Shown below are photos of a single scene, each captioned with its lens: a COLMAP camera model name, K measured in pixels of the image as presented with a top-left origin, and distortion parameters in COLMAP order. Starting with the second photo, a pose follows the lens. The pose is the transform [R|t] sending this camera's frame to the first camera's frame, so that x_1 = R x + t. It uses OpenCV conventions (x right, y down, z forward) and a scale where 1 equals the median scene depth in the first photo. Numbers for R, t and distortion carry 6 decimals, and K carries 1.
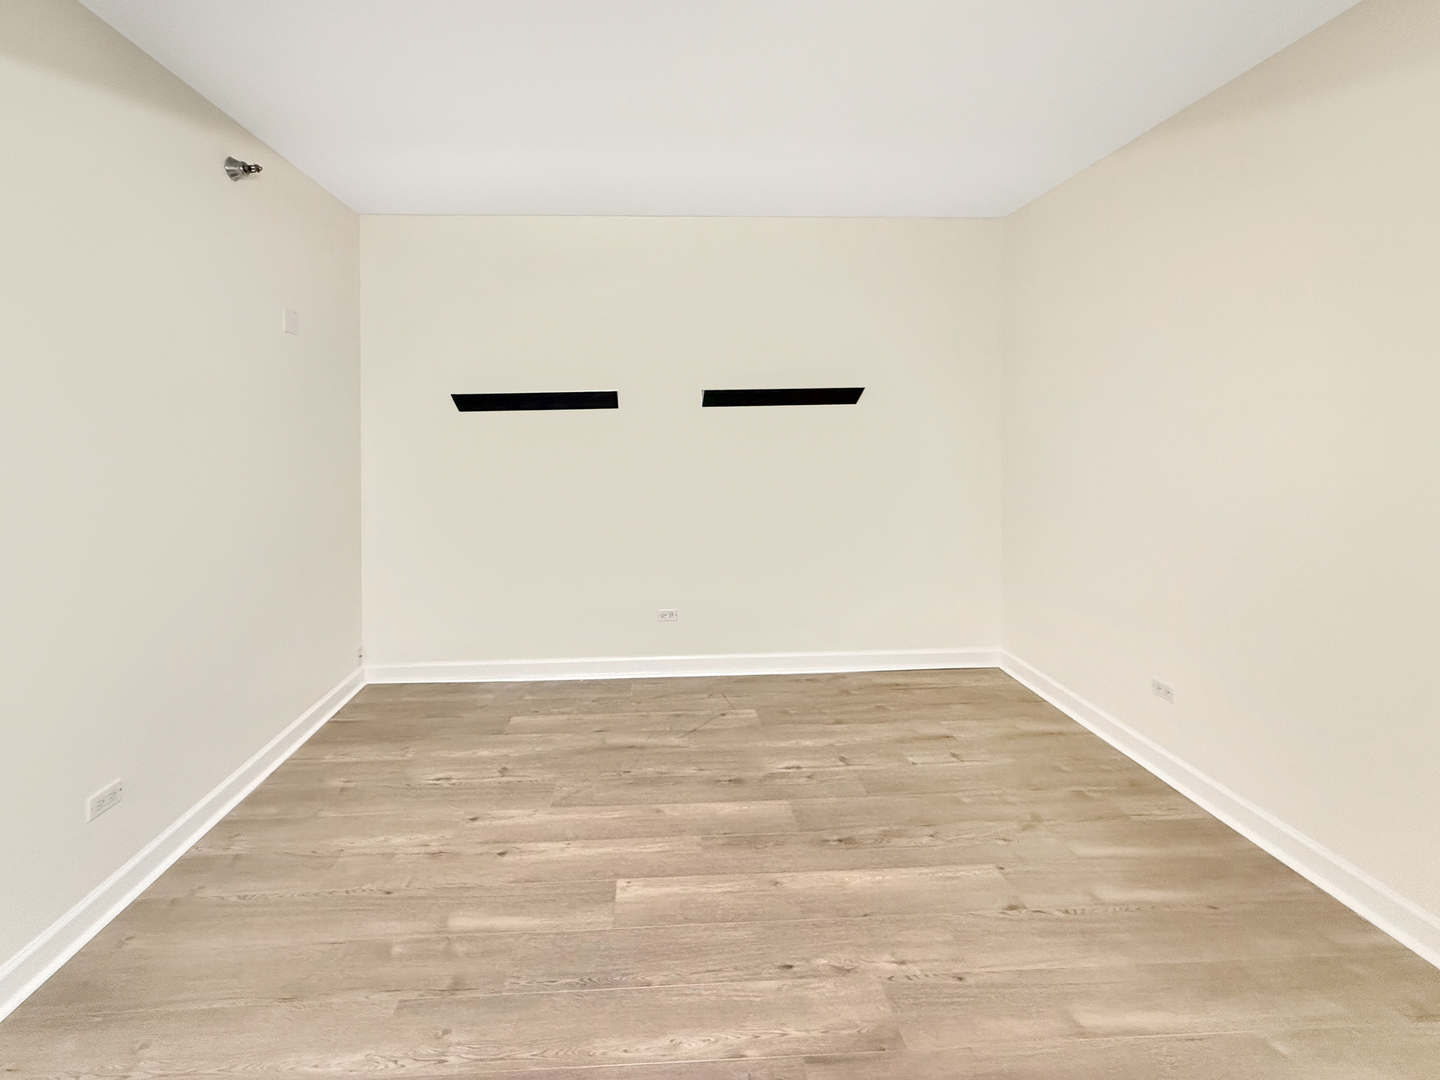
lens RADIAL K [[593.3, 0, 672.8], [0, 593.3, 473.6], [0, 0, 1]] dist [-0.001568, -0.000602]
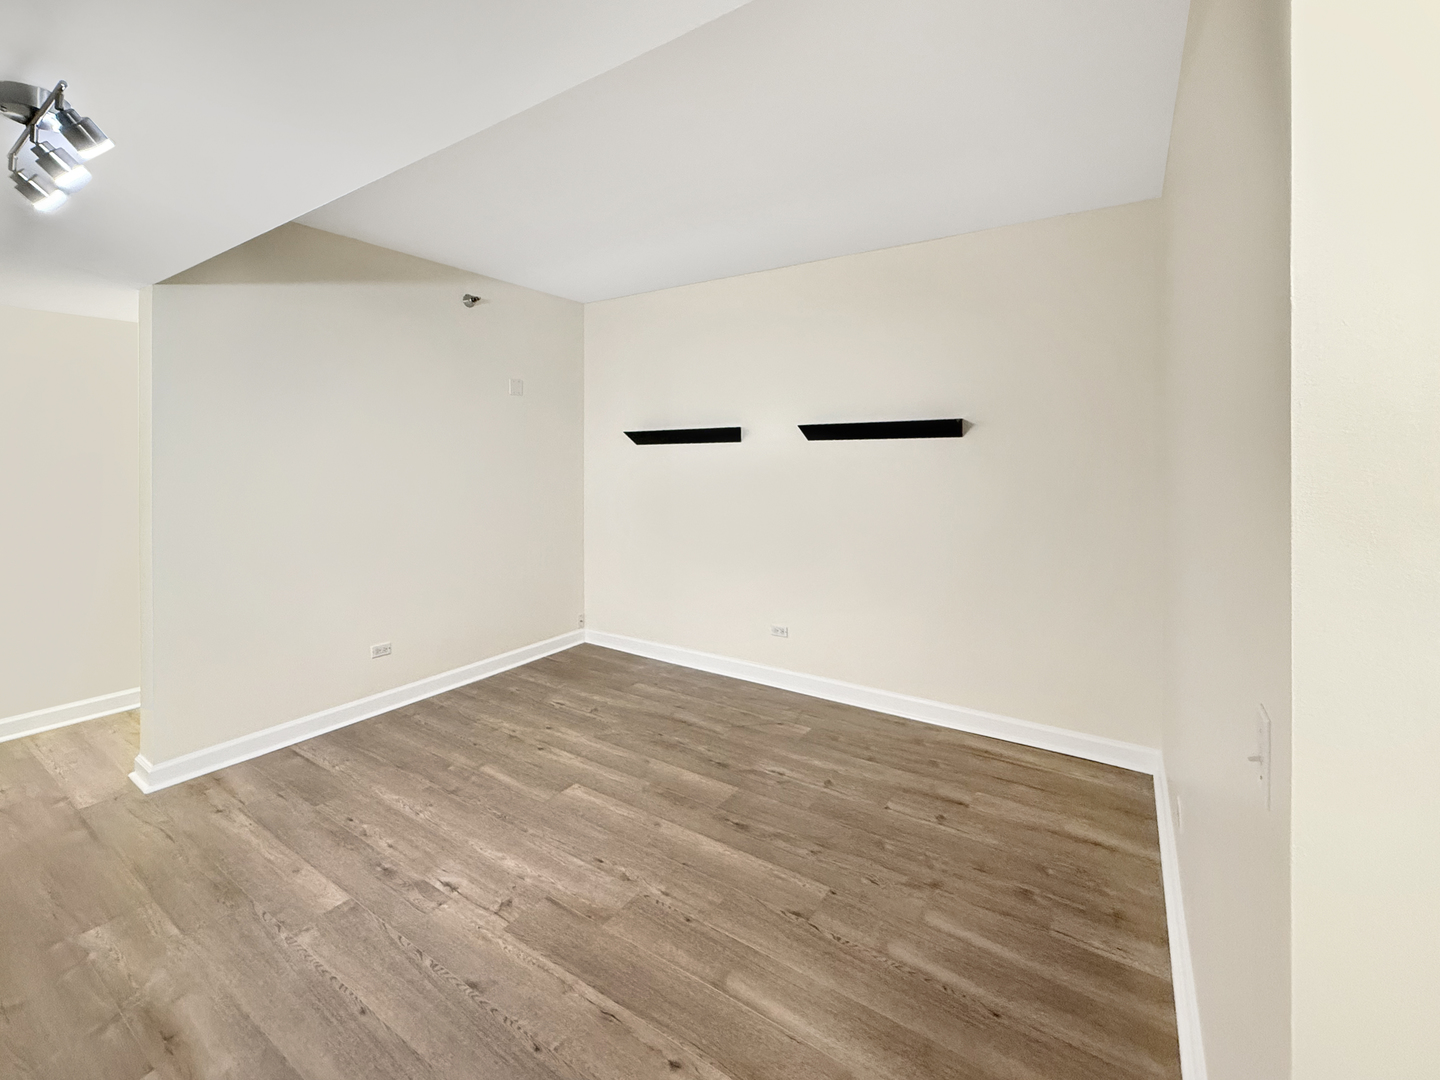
lens RADIAL K [[618.1, 0, 720.0], [0, 618.1, 540.0], [0, 0, 1]] dist [0.001530, -0.000281]
pose [[0.812412, 0.090821, -0.575968, 0.838949], [-0.057139, 0.995441, 0.076369, -0.019229], [0.580278, -0.029133, 0.813897, 0.016923]]
